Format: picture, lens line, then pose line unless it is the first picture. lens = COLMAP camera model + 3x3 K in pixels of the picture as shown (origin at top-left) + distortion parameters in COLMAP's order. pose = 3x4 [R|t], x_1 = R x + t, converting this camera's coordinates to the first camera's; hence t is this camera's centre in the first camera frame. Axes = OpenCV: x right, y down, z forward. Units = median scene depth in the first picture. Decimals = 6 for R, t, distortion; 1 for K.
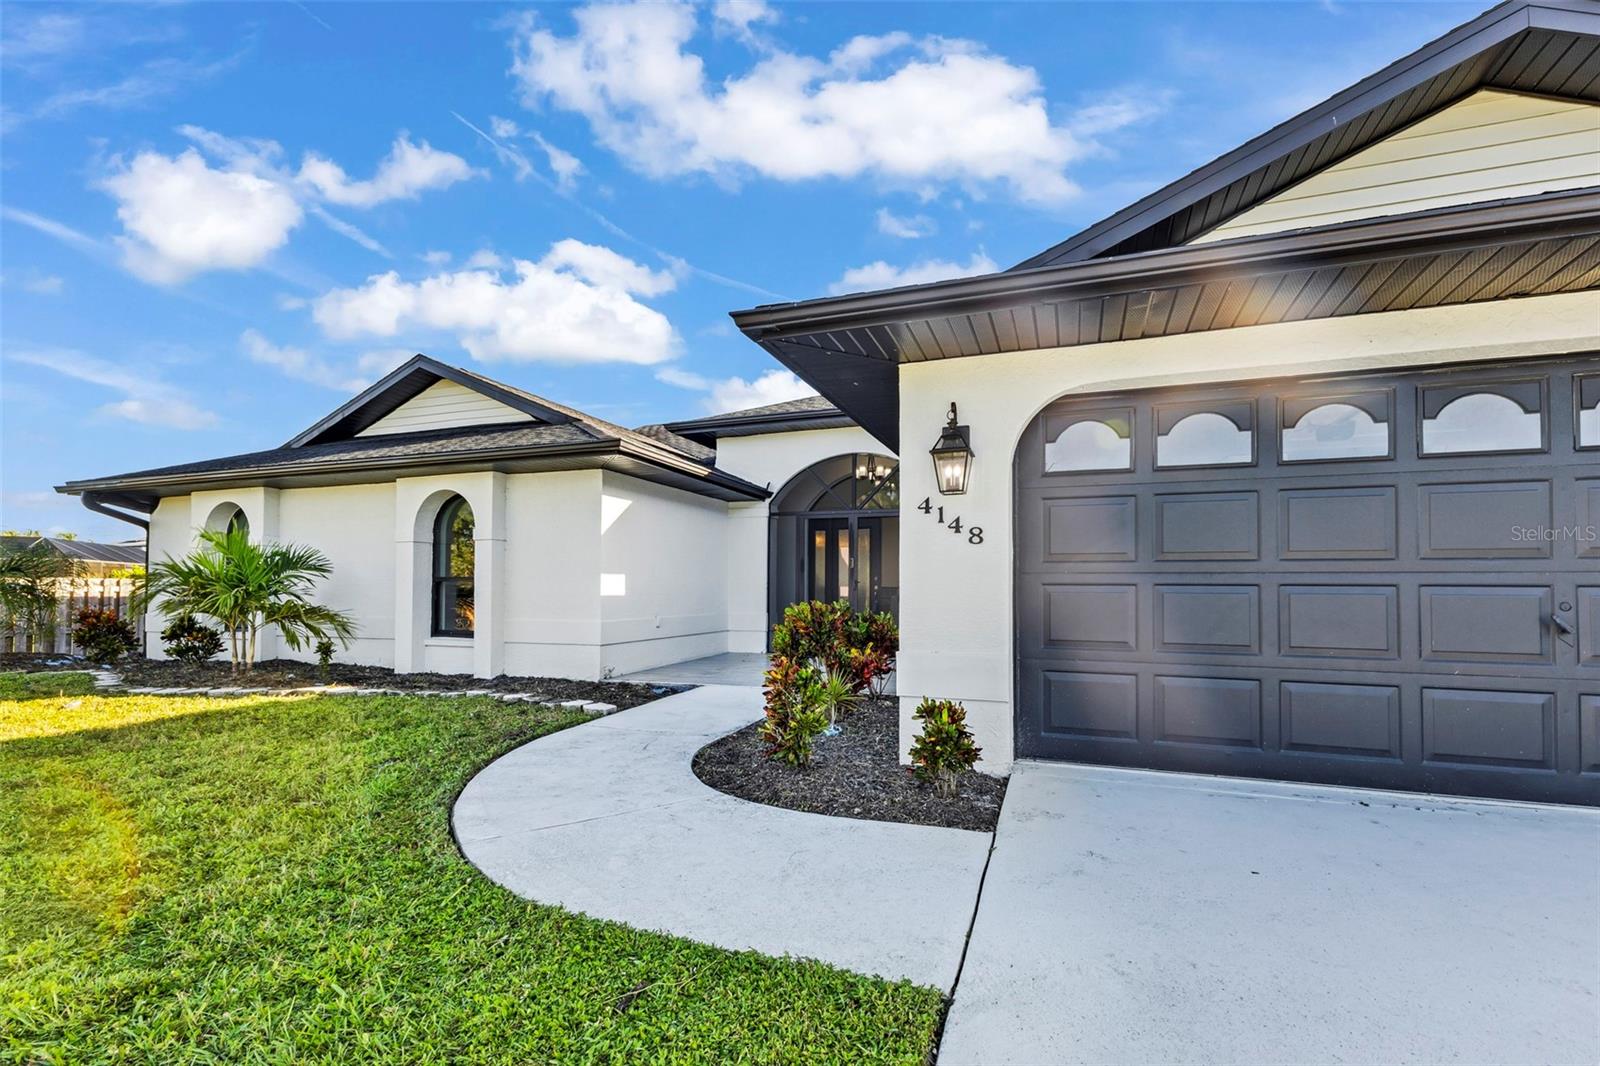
lens RADIAL K [[691.2, 0, 811.2], [0, 691.2, 526.2], [0, 0, 1]] dist [0.008743, 0.000116]
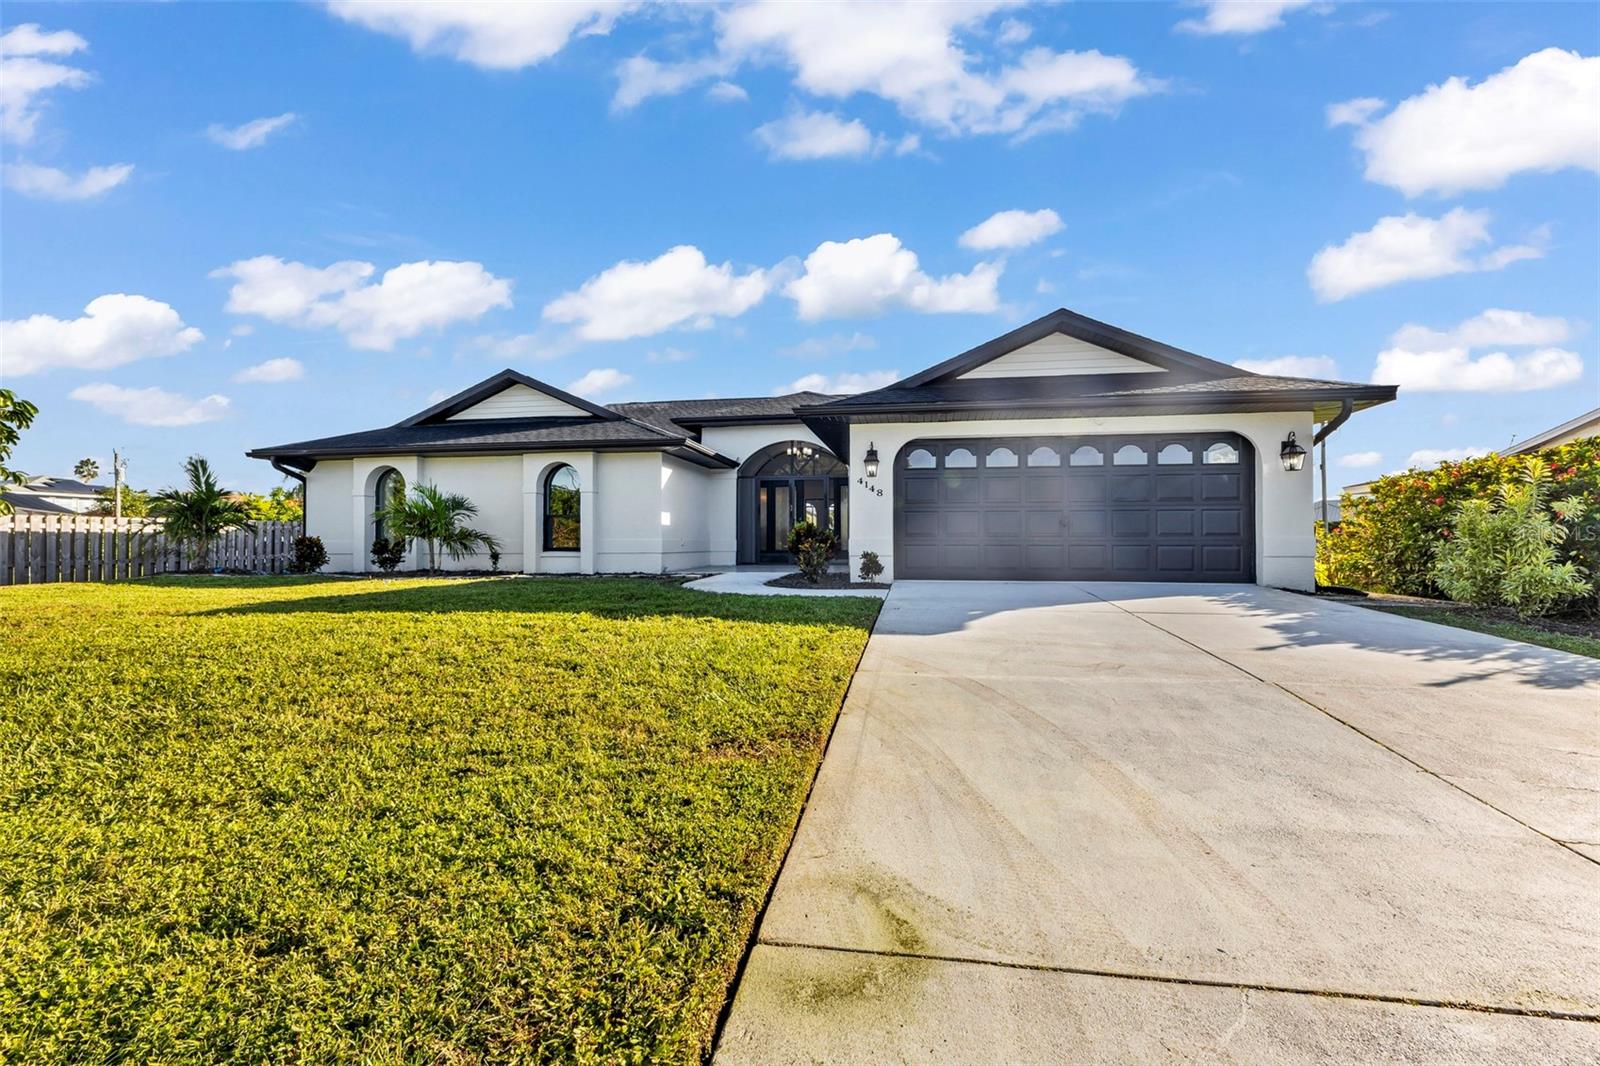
lens RADIAL K [[679.7, 0, 803.7], [0, 679.7, 523.6], [0, 0, 1]] dist [0.011794, -0.000205]
pose [[0.983887, -0.000120, 0.178790, -0.222937], [-0.011003, 0.998064, 0.061219, -0.010773], [-0.178452, -0.062200, 0.981981, -0.655206]]
